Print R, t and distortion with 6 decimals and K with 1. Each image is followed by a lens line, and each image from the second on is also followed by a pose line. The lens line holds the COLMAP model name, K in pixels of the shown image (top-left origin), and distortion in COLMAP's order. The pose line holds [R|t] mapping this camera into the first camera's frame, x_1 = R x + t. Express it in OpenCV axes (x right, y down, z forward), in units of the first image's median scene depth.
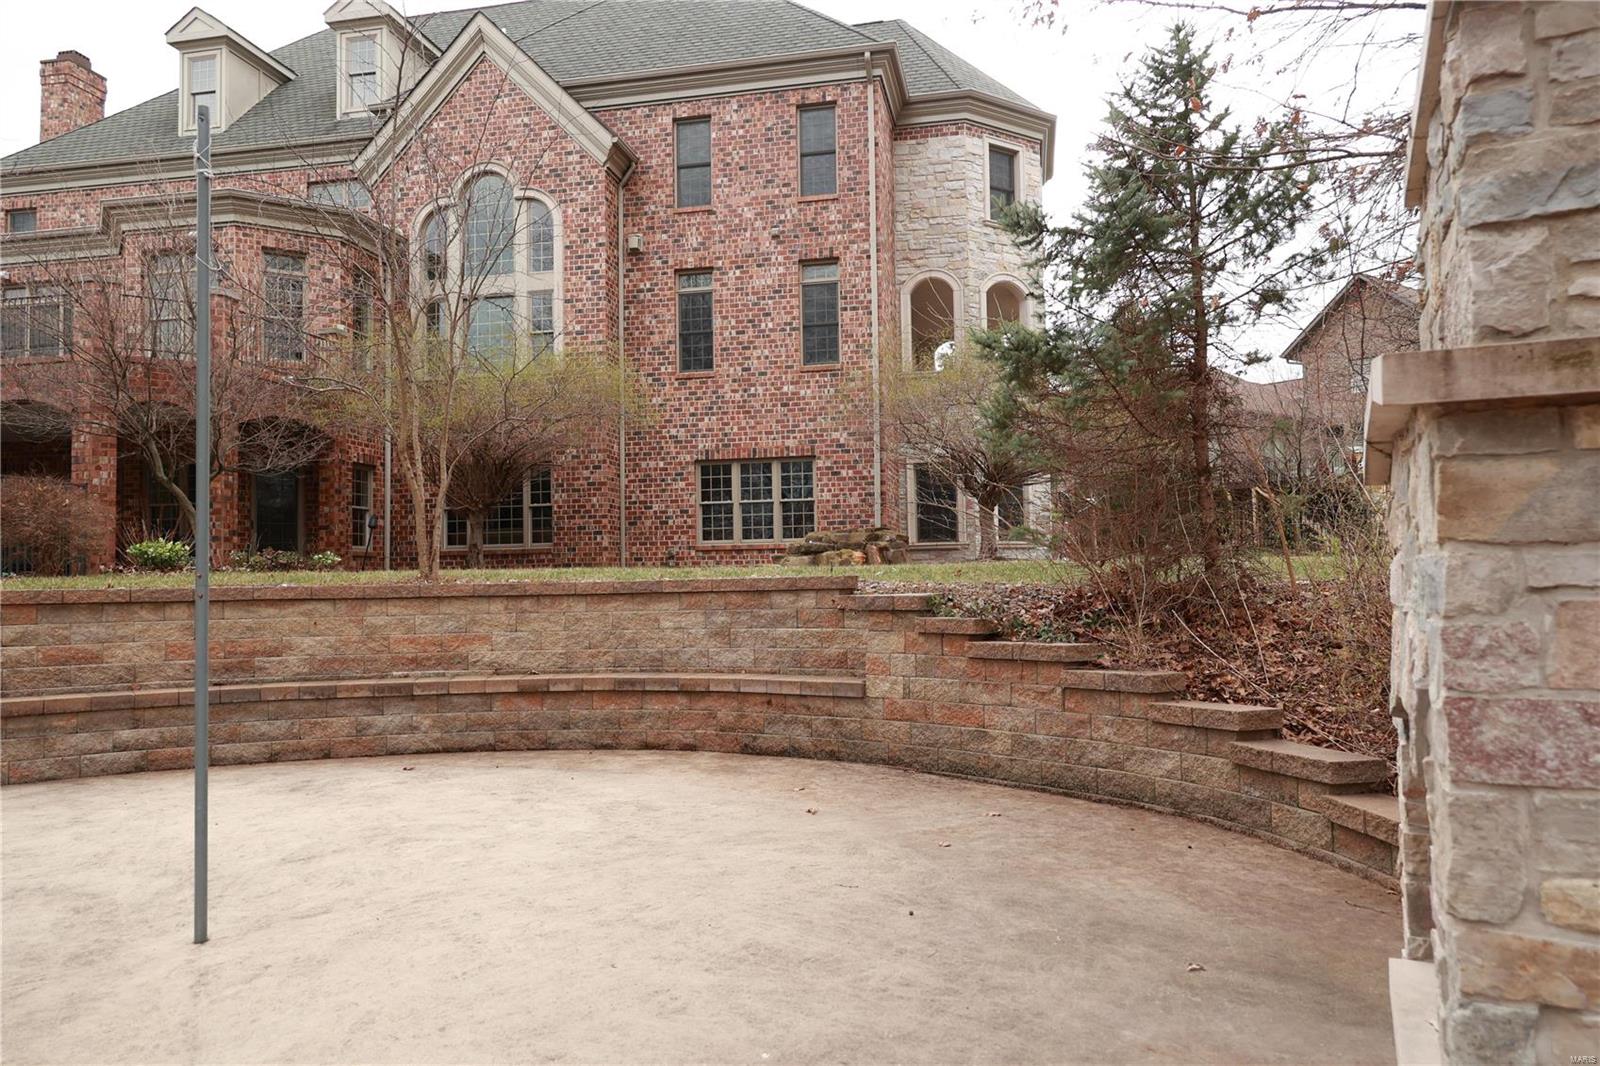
lens RADIAL K [[1121.6, 0, 777.6], [0, 1121.6, 531.4], [0, 0, 1]] dist [0.012949, 0.003886]
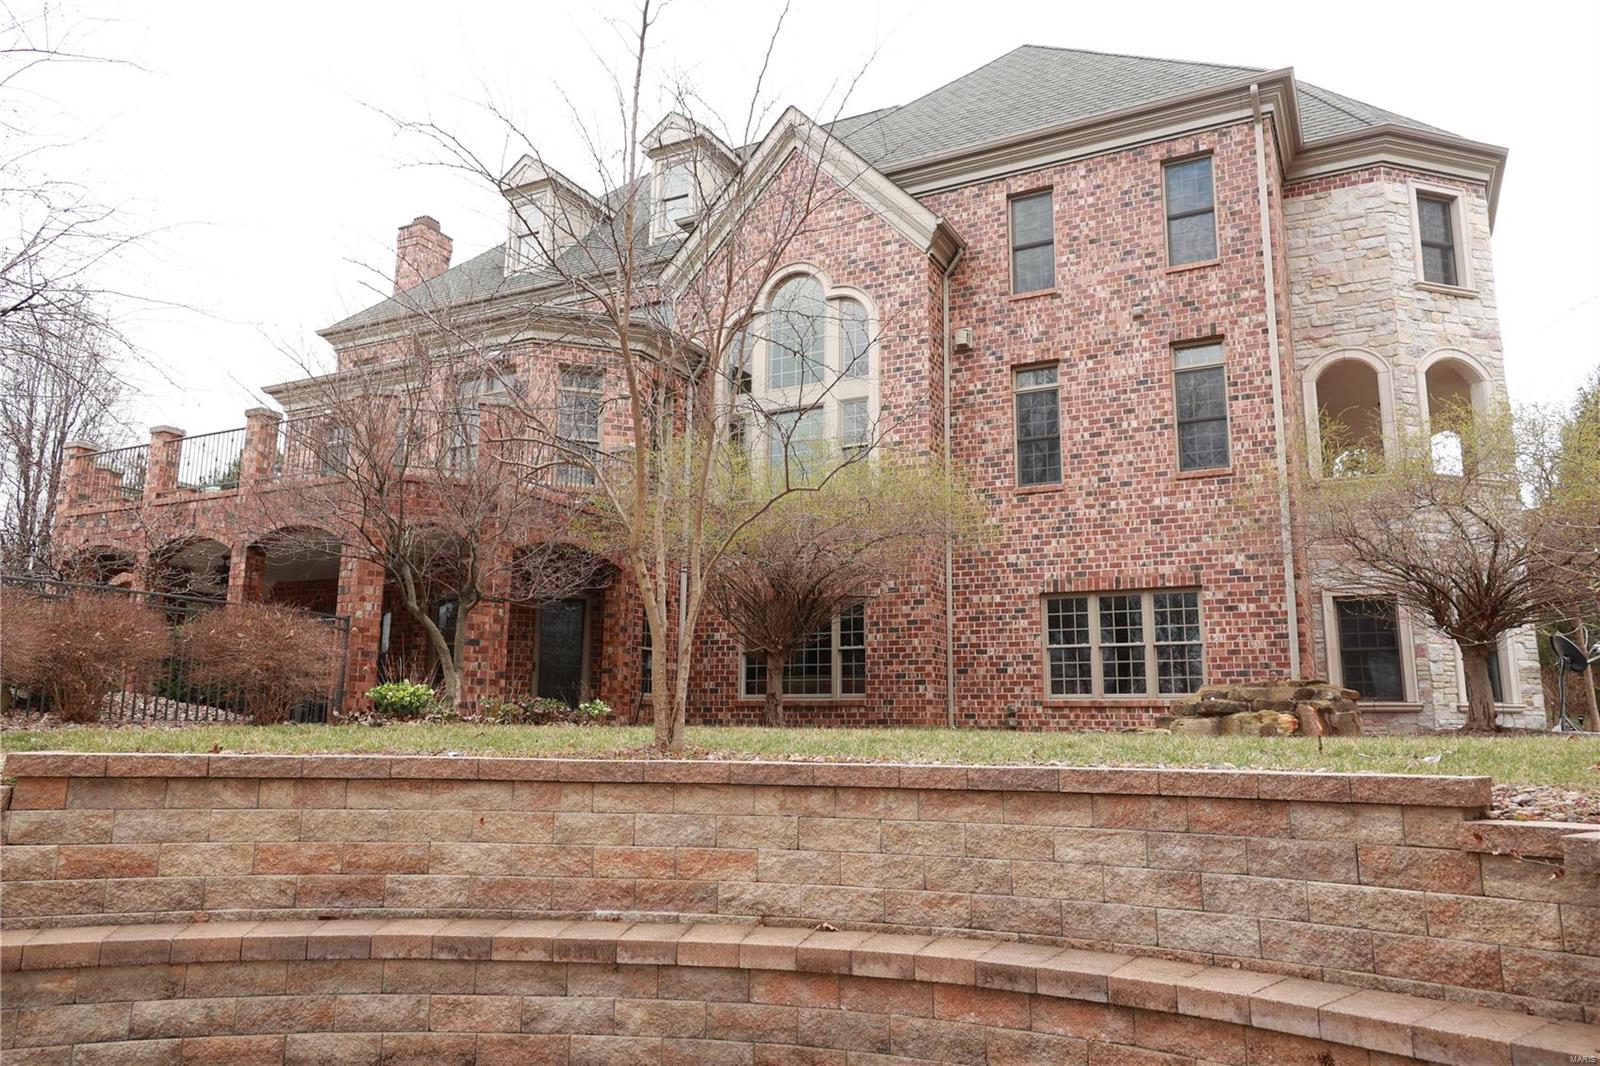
lens RADIAL K [[1111.6, 0, 779.9], [0, 1111.6, 531.4], [0, 0, 1]] dist [0.007326, -0.001800]
pose [[0.961981, -0.021876, -0.272240, -0.035723], [-0.015027, 0.991038, -0.132733, 0.001395], [0.272703, 0.131777, 0.953031, 0.186861]]
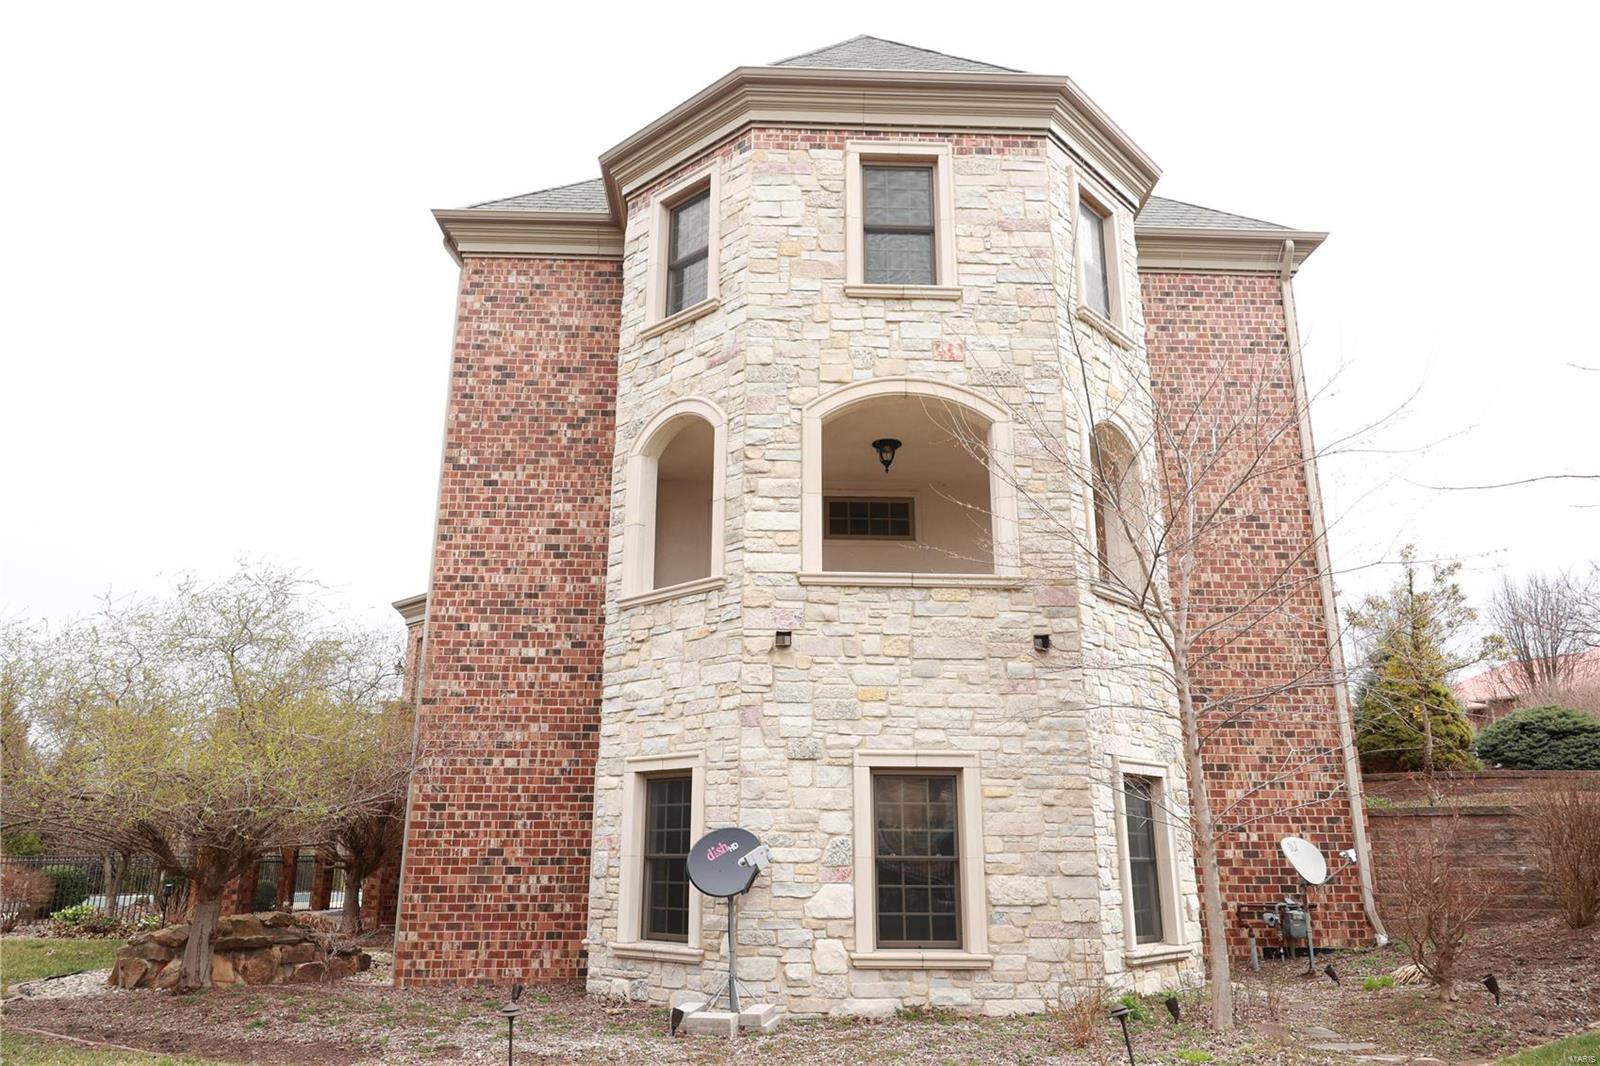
lens RADIAL K [[1121.6, 0, 777.6], [0, 1121.6, 531.4], [0, 0, 1]] dist [0.012949, 0.003886]
pose [[0.862395, -0.122408, -0.491214, 0.435802], [0.007525, 0.973319, -0.229334, -0.055244], [0.506180, 0.194080, 0.840306, 0.629346]]
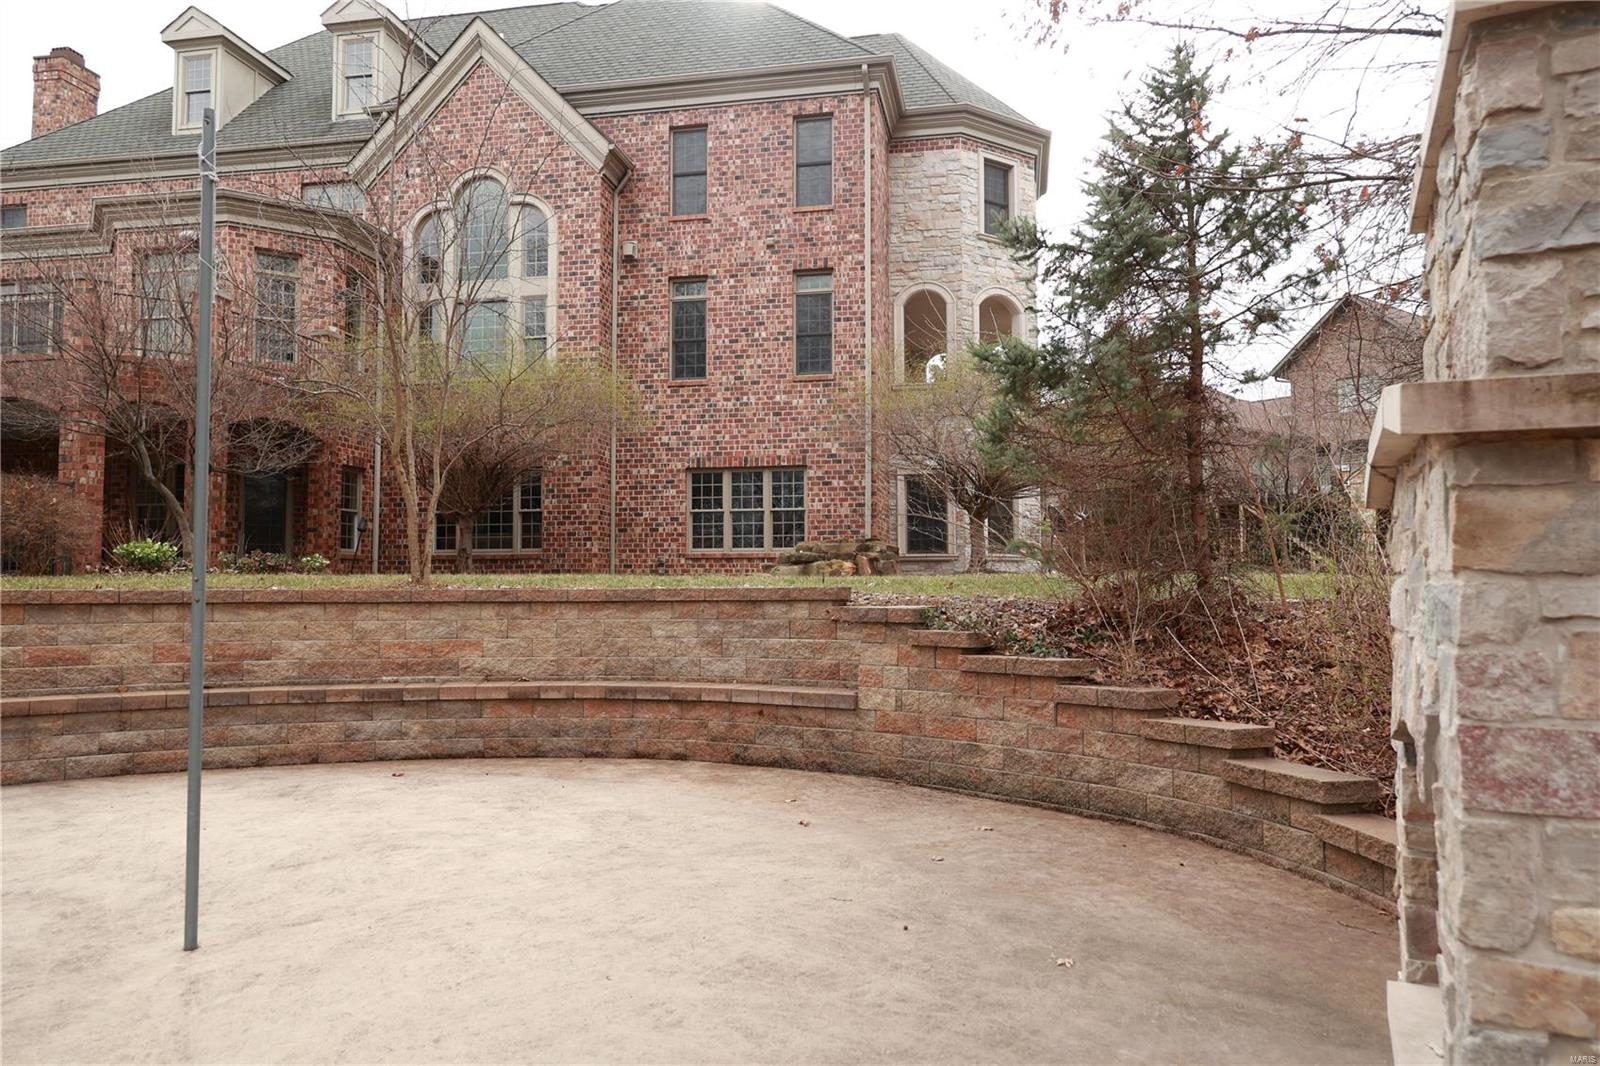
lens RADIAL K [[1121.6, 0, 777.6], [0, 1121.6, 531.4], [0, 0, 1]] dist [0.012949, 0.003886]
pose [[0.999823, 0.015400, 0.010844, -0.002256], [-0.015319, 0.999854, -0.007545, -0.000697], [-0.010959, 0.007377, 0.999913, -0.000077]]
